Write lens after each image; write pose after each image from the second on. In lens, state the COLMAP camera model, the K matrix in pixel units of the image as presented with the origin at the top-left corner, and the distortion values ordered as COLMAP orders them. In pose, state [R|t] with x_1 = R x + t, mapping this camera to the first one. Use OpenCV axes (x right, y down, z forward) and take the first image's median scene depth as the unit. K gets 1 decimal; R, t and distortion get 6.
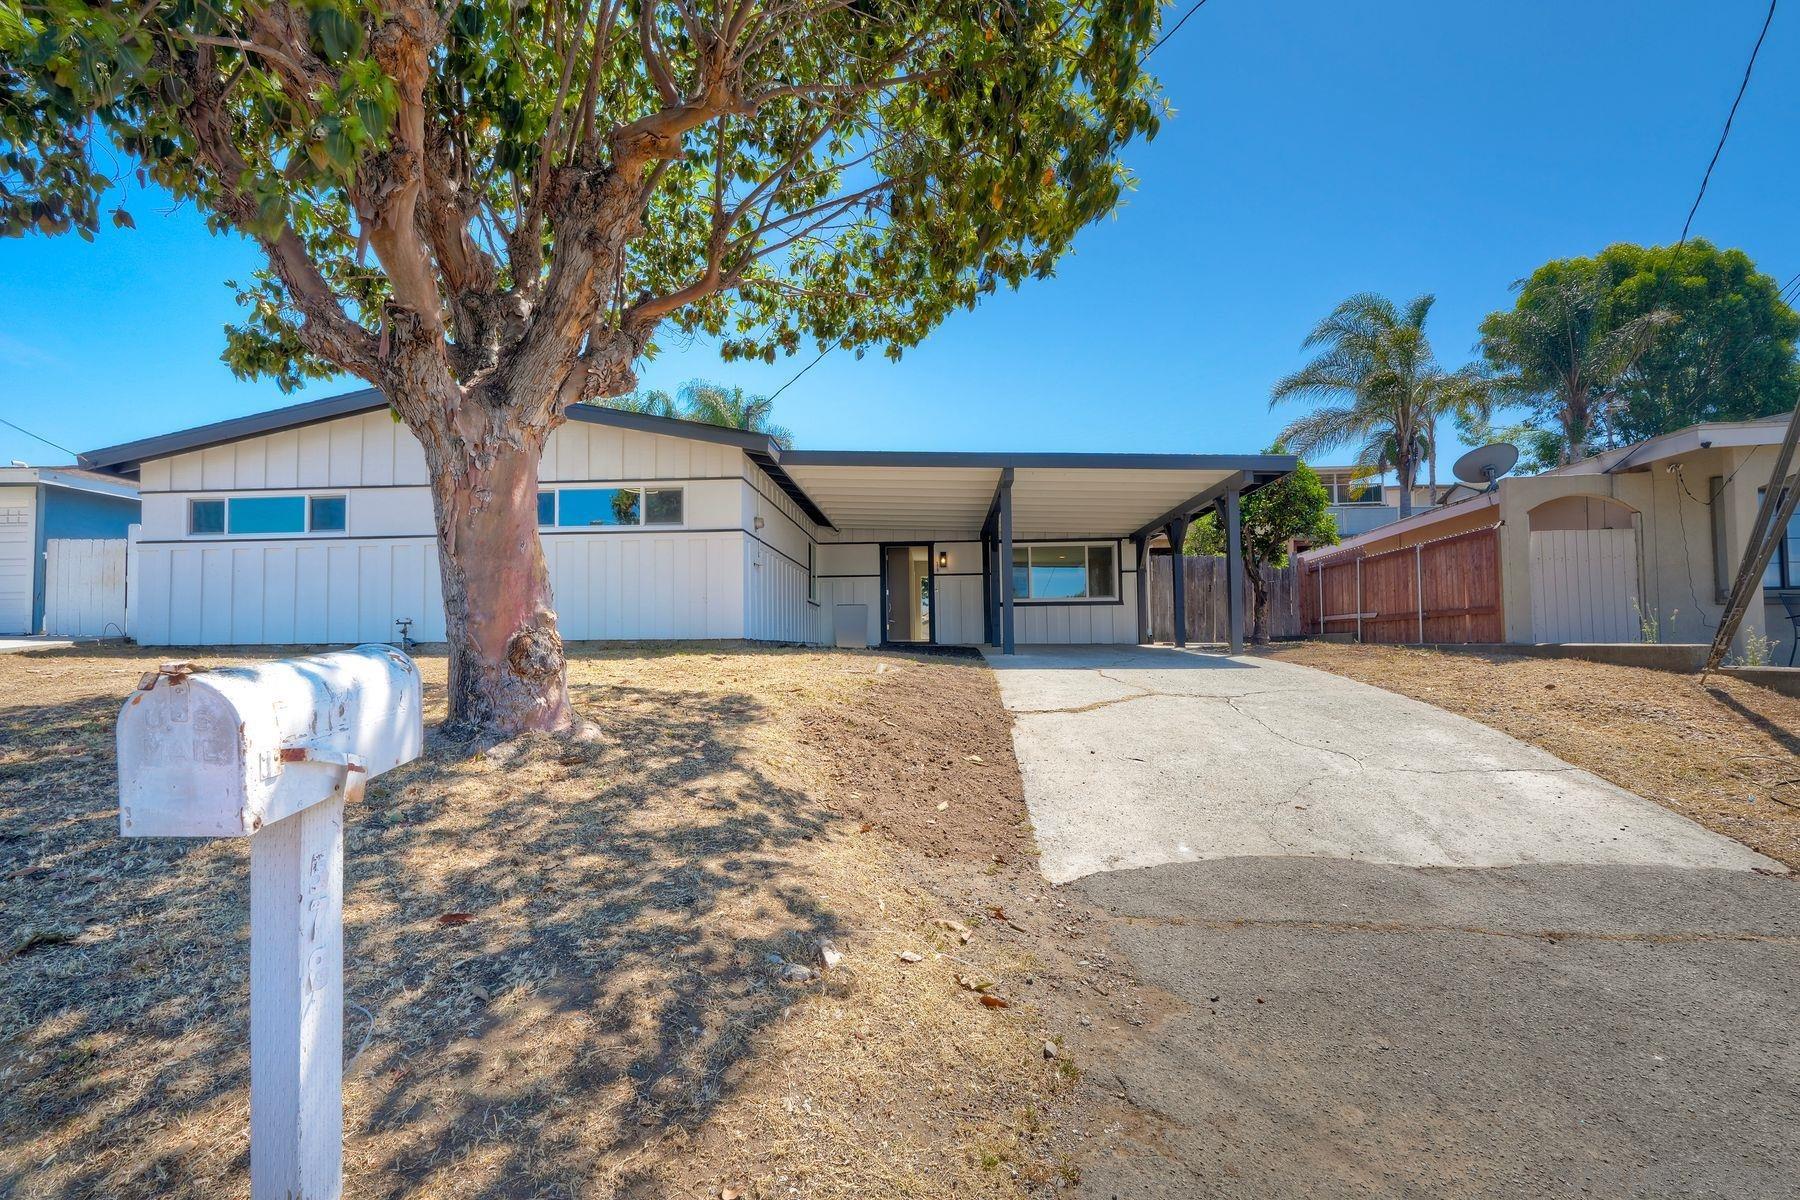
lens RADIAL K [[795.0, 0, 865.3], [0, 795.0, 619.0], [0, 0, 1]] dist [-0.000730, -0.000100]
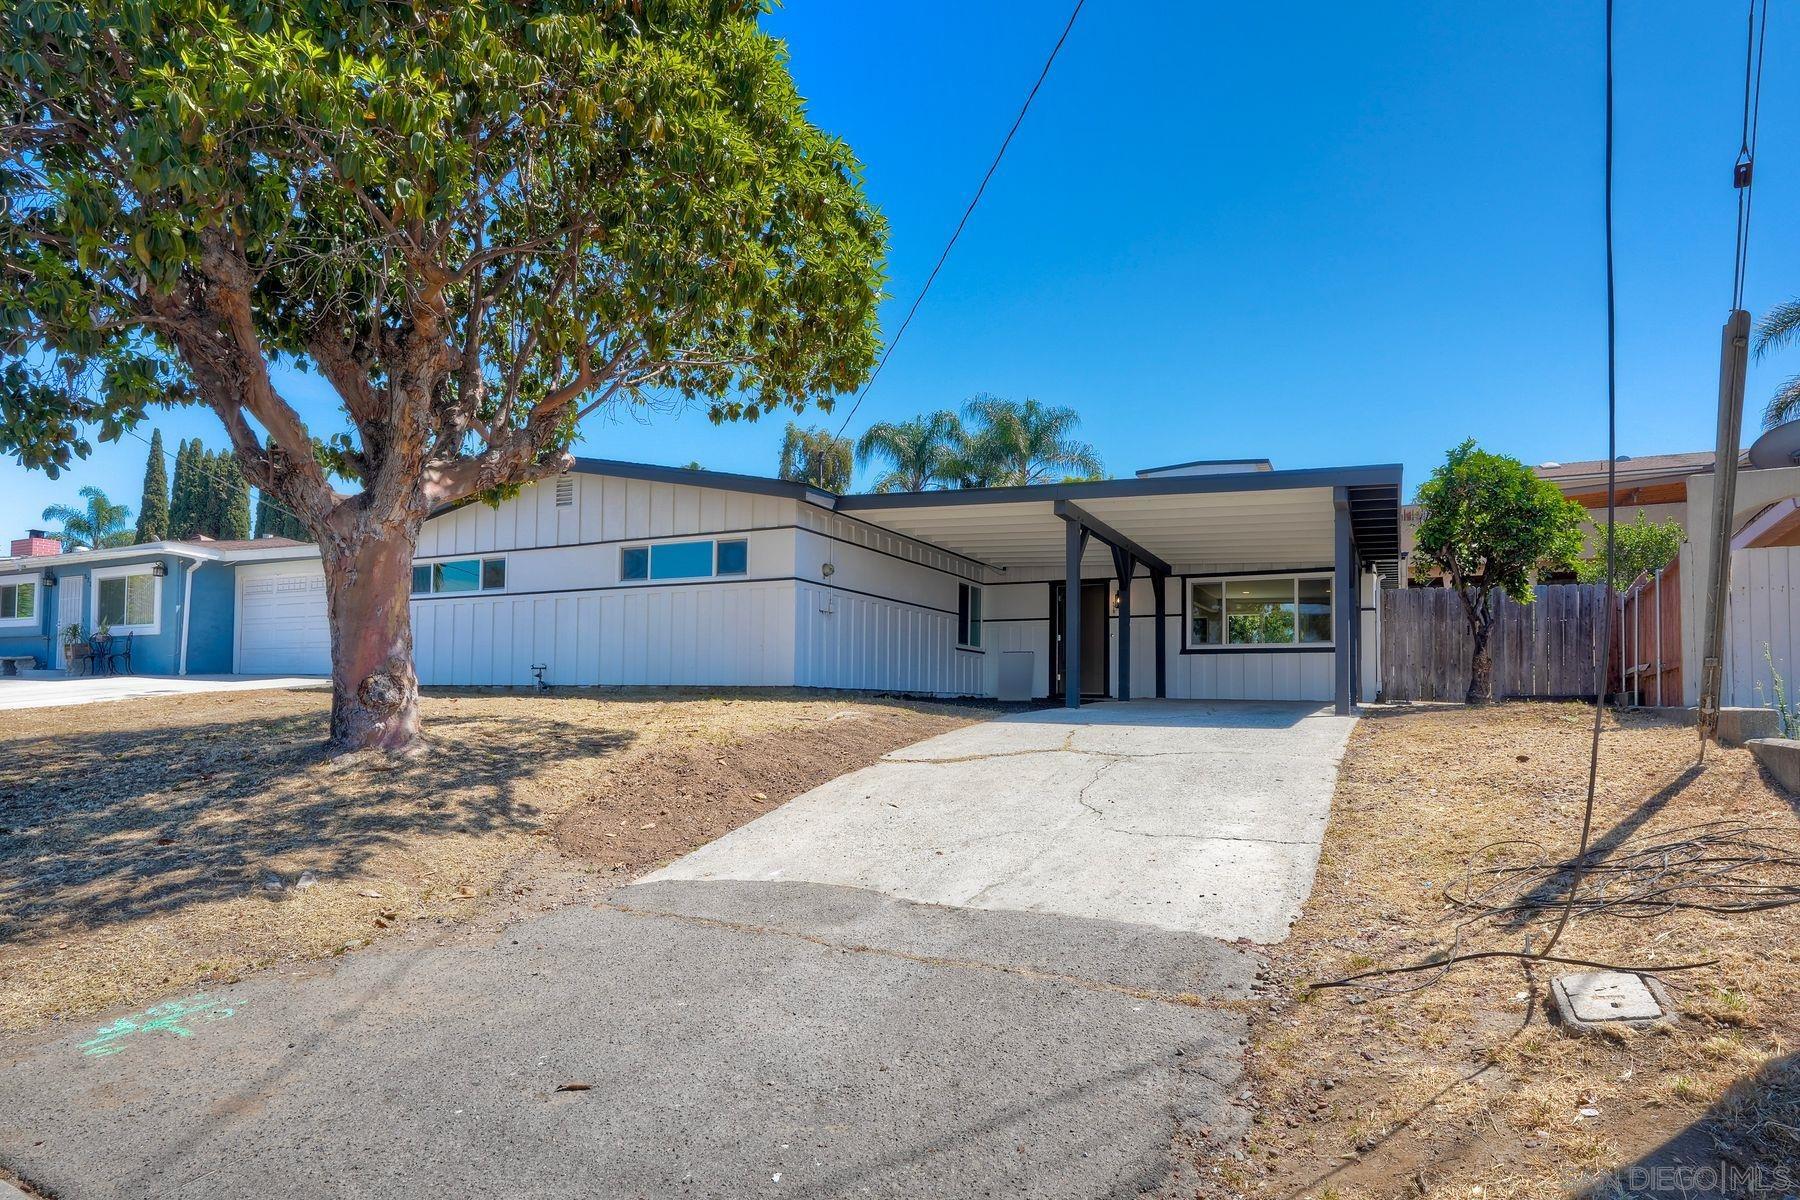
lens RADIAL K [[953.3, 0, 898.7], [0, 953.3, 673.6], [0, 0, 1]] dist [0.002175, 0.000499]
pose [[0.924510, 0.009551, -0.381039, 0.602002], [-0.006967, 0.999942, 0.008159, -0.002581], [0.381095, -0.004889, 0.924523, -0.098735]]
